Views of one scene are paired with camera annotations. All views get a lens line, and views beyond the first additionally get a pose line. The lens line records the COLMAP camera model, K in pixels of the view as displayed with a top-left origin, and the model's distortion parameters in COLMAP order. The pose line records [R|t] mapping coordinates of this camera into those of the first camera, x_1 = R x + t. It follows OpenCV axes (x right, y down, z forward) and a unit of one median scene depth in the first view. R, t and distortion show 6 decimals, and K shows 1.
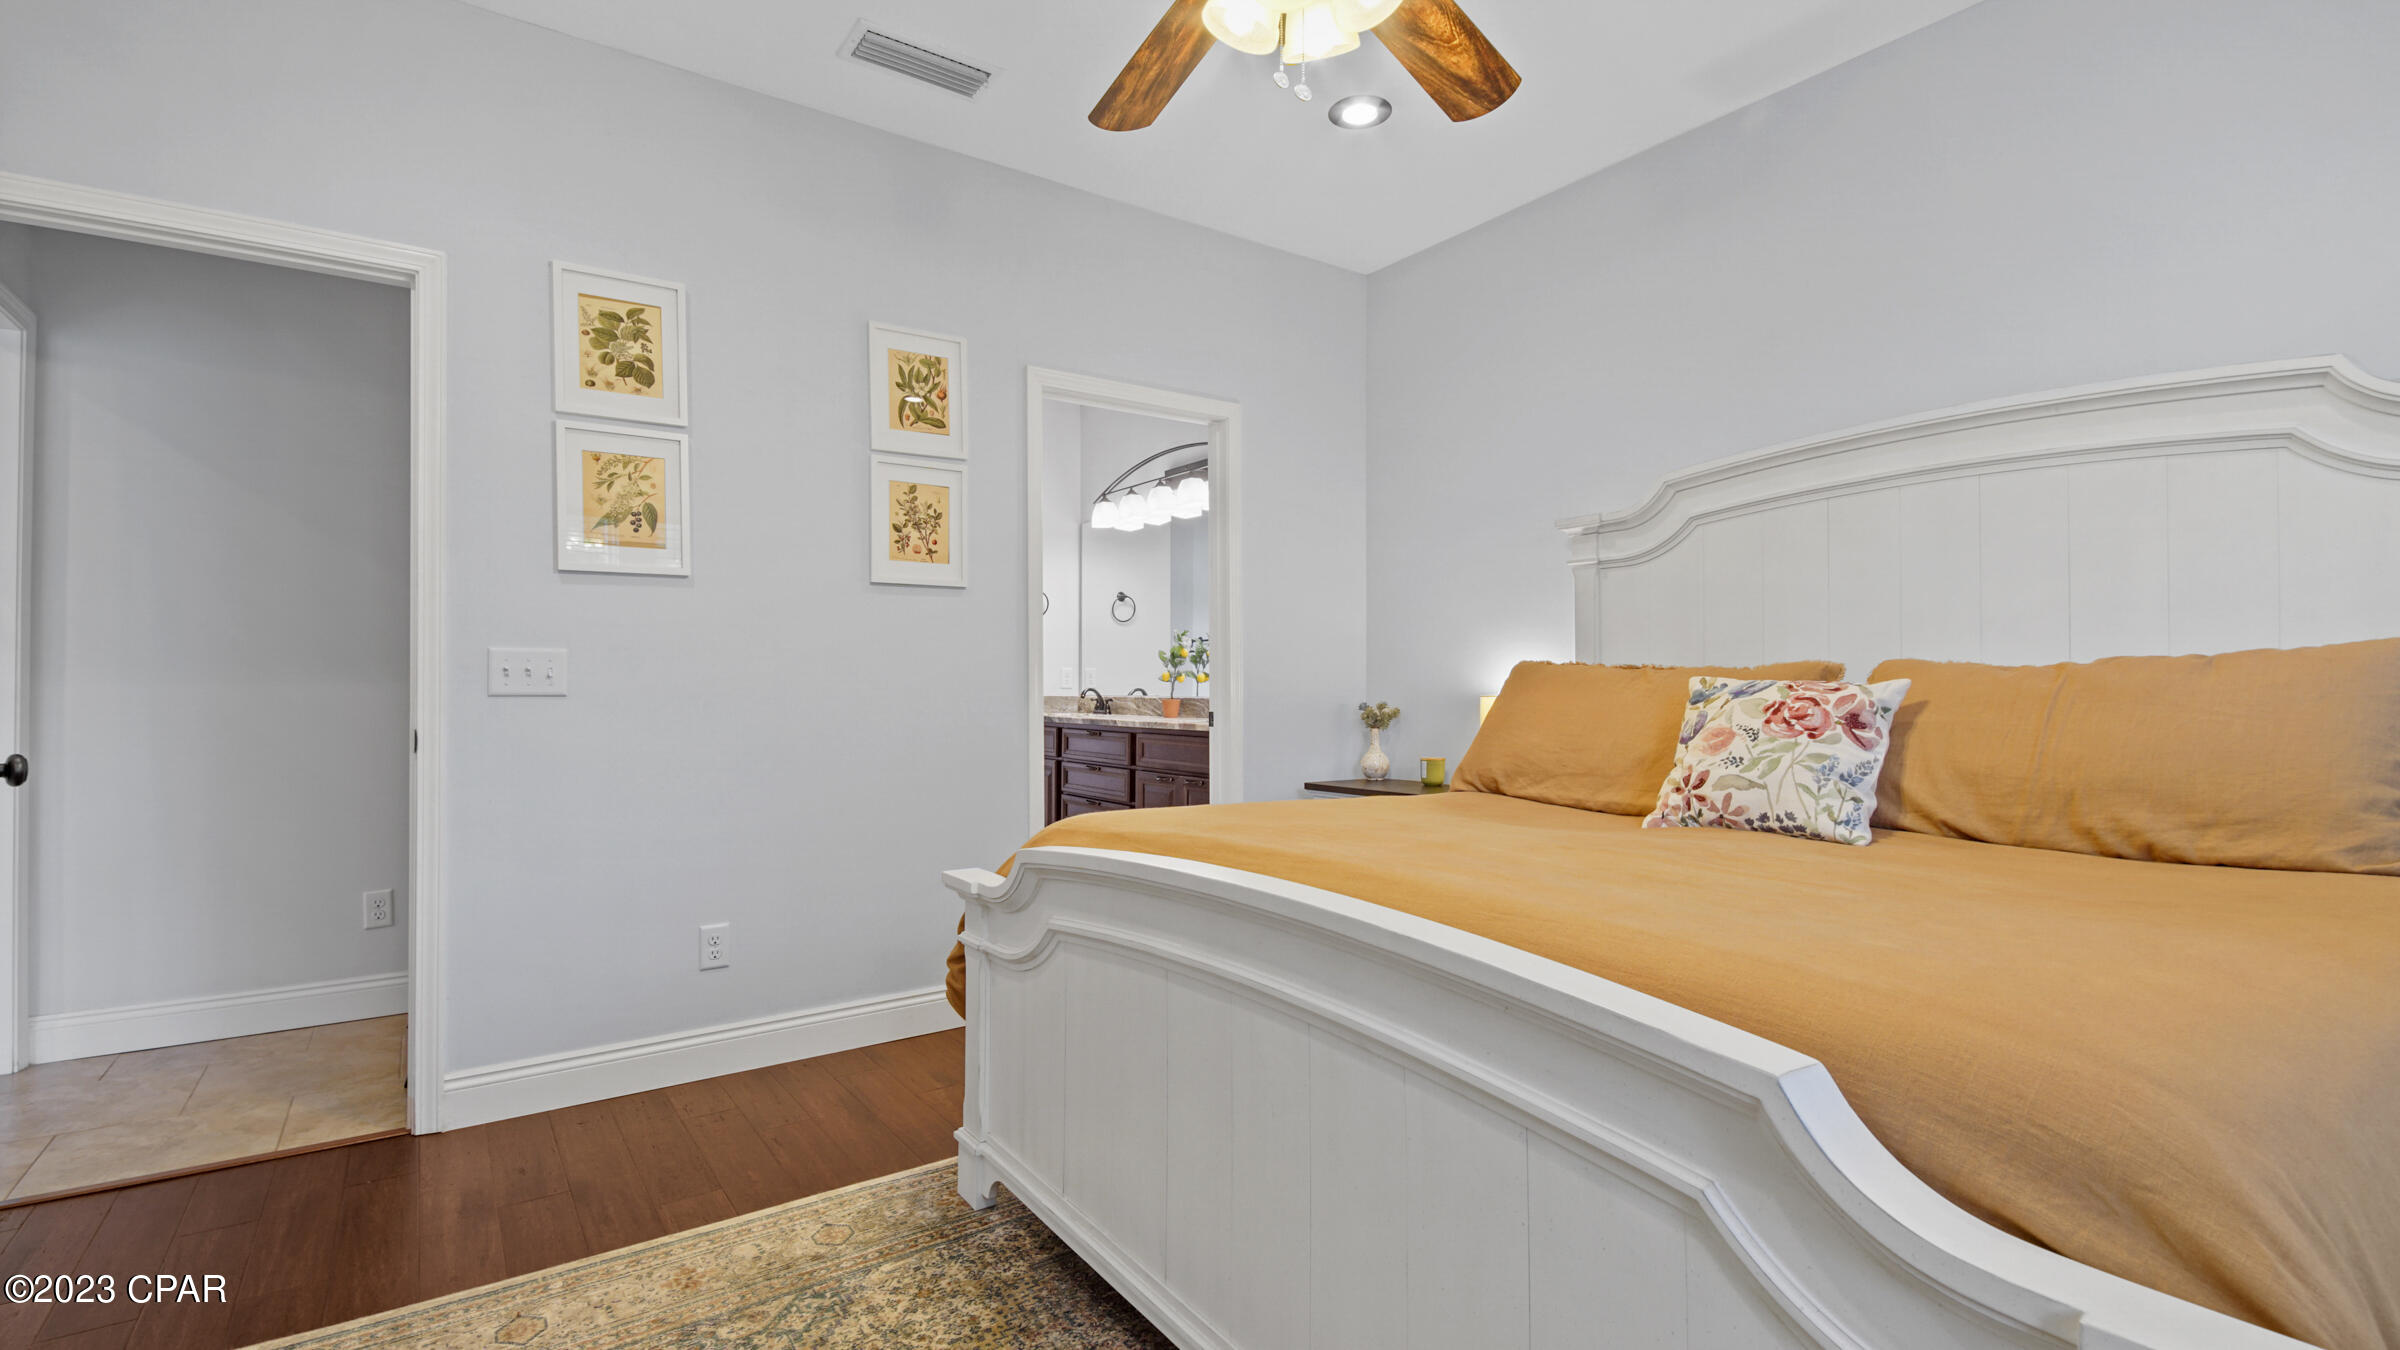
lens RADIAL K [[1076.9, 0, 1192.8], [0, 1076.9, 660.0], [0, 0, 1]] dist [0.041940, -0.024936]
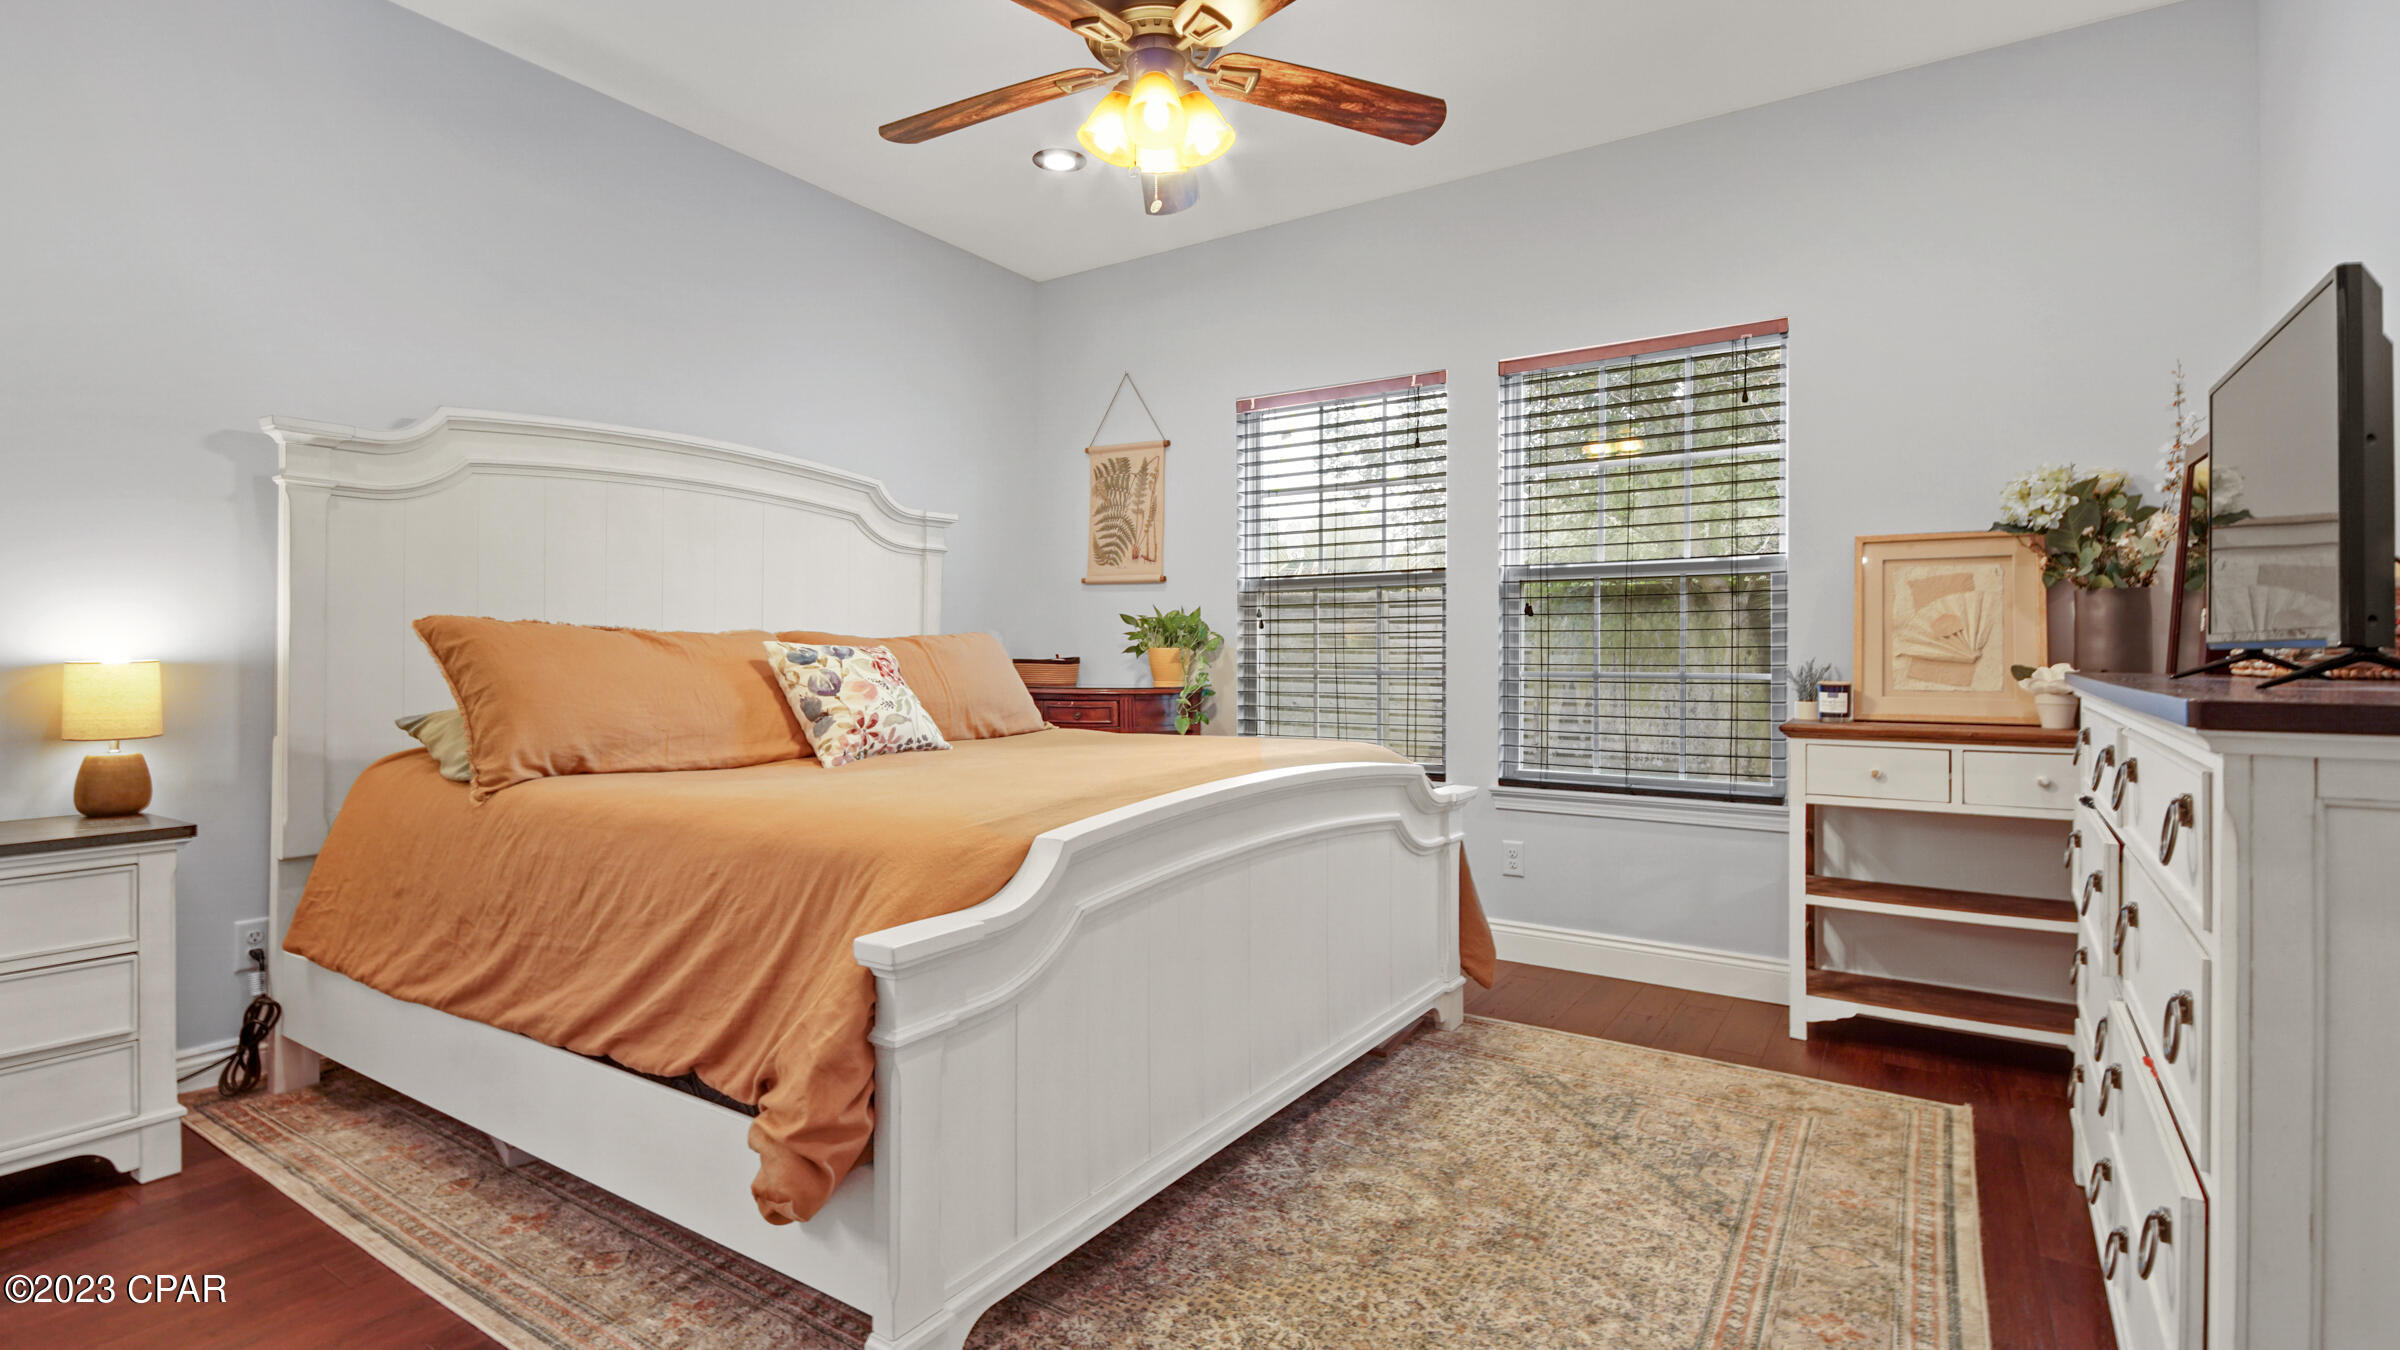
lens RADIAL K [[1076.9, 0, 1192.8], [0, 1076.9, 660.0], [0, 0, 1]] dist [0.041940, -0.024936]
pose [[-0.376951, -0.001123, 0.926232, -0.912791], [-0.026657, 0.999598, -0.009636, 0.038467], [-0.925849, -0.028323, -0.376830, 1.146851]]
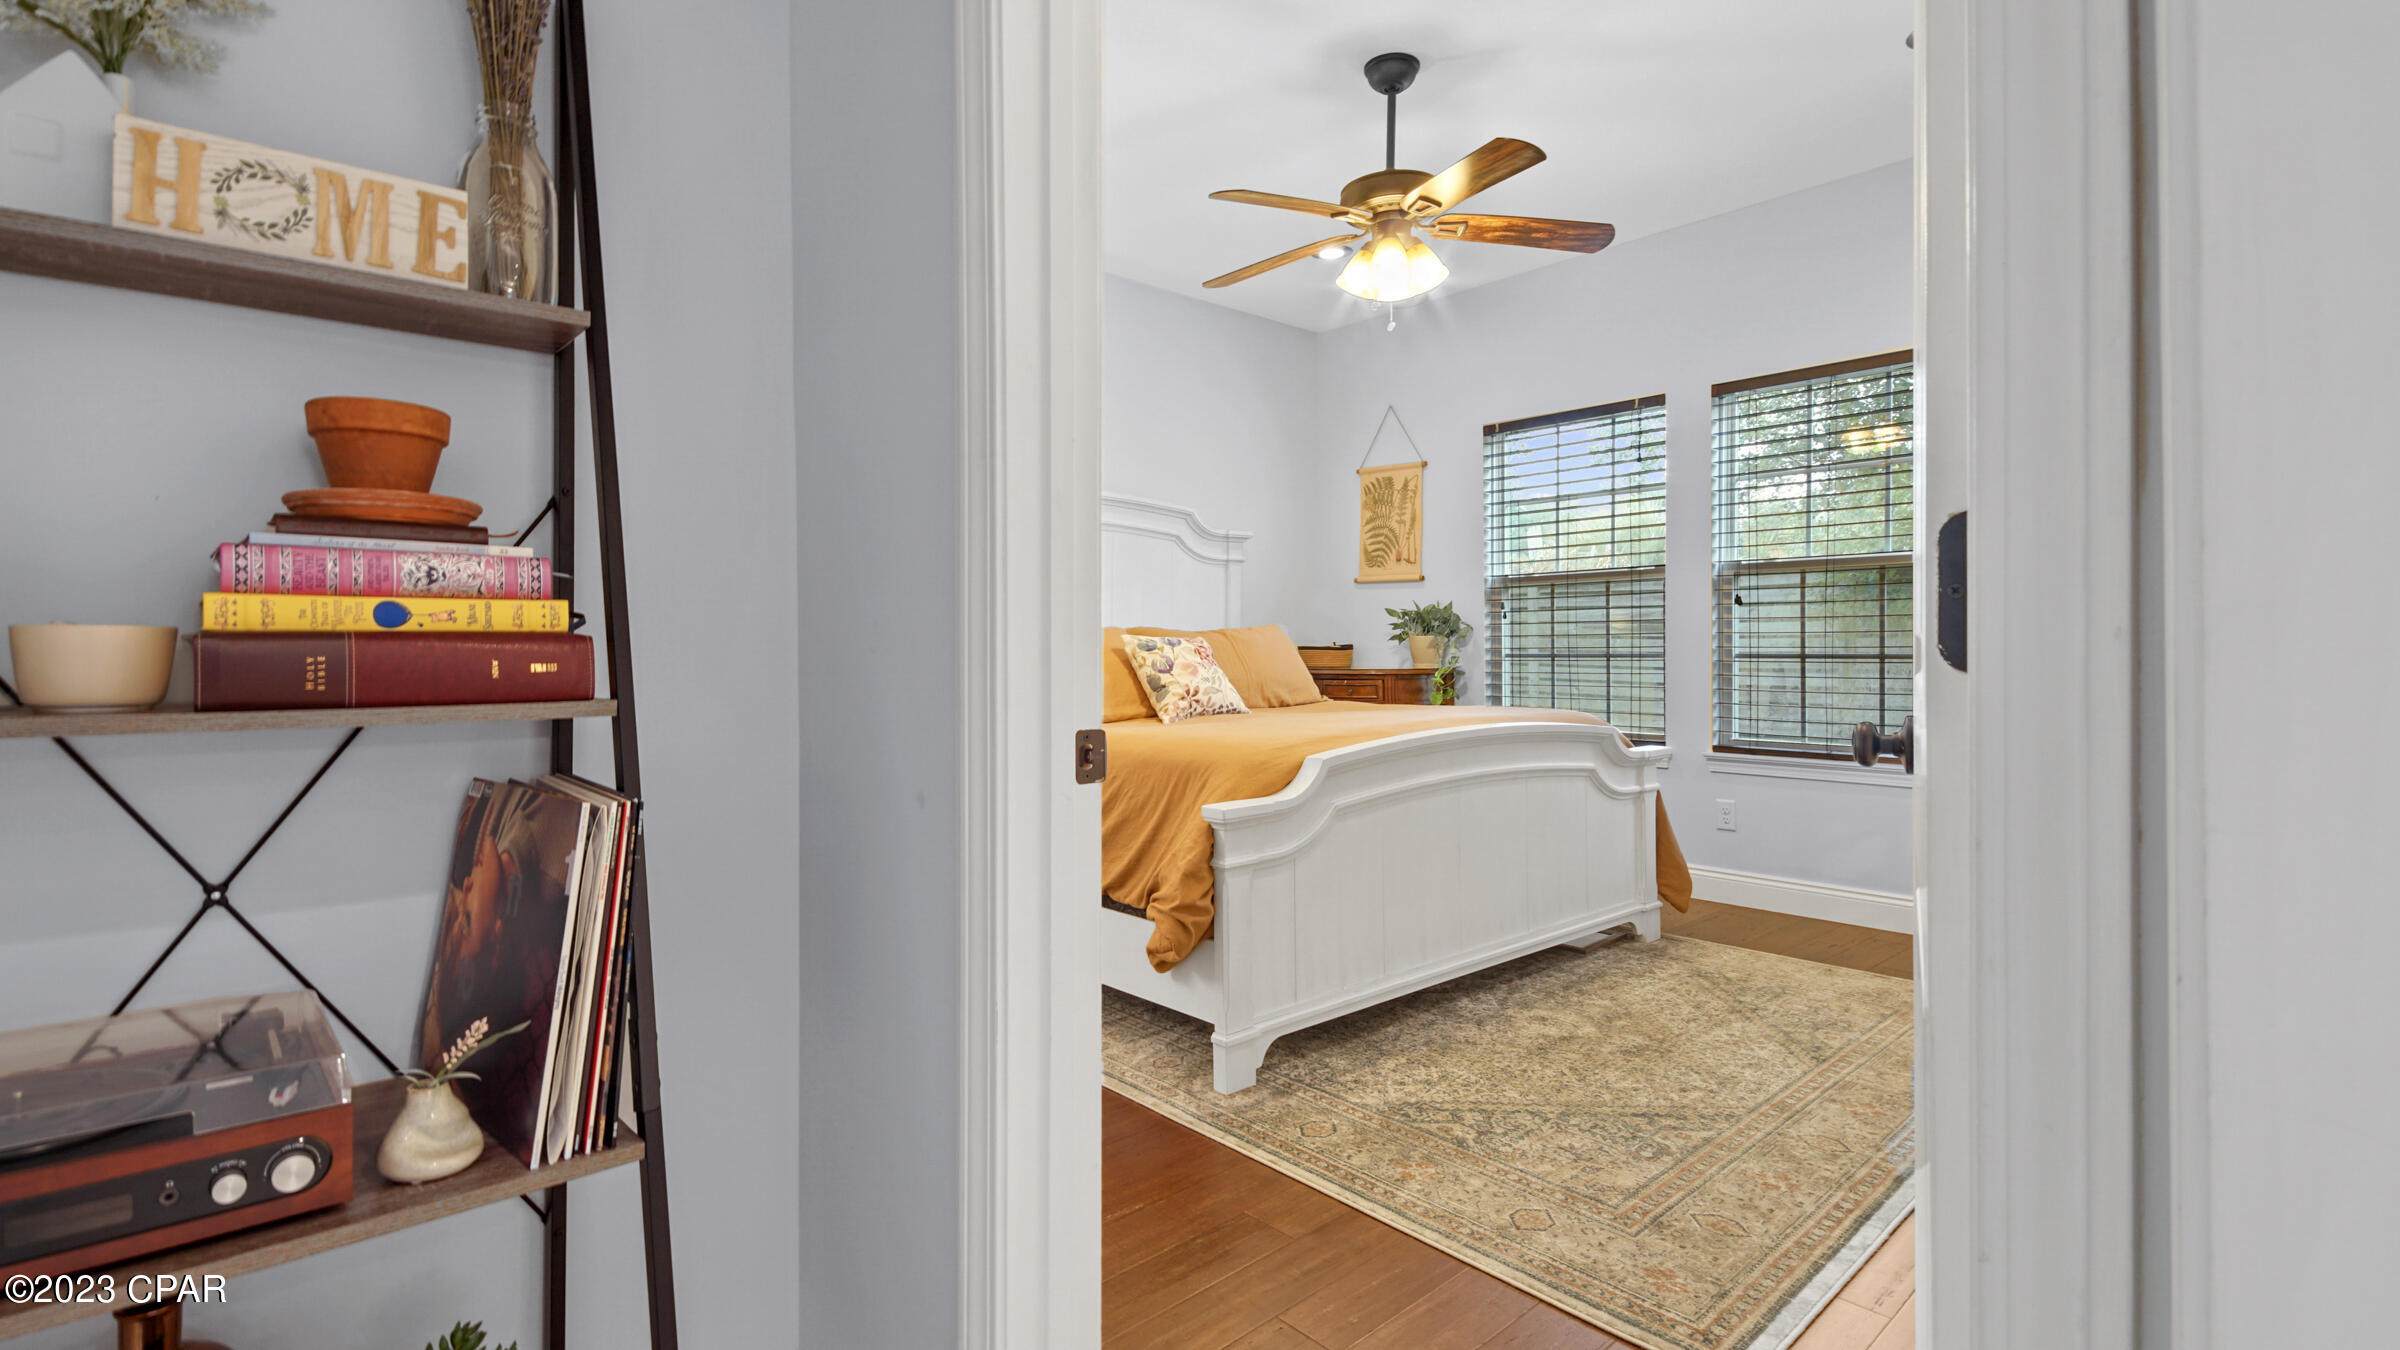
lens RADIAL K [[1076.9, 0, 1192.8], [0, 1076.9, 660.0], [0, 0, 1]] dist [0.041940, -0.024936]
pose [[-0.118279, -0.011082, 0.992919, -1.365585], [-0.020631, 0.999749, 0.008701, 0.041434], [-0.992766, -0.019456, -0.118478, 1.233376]]
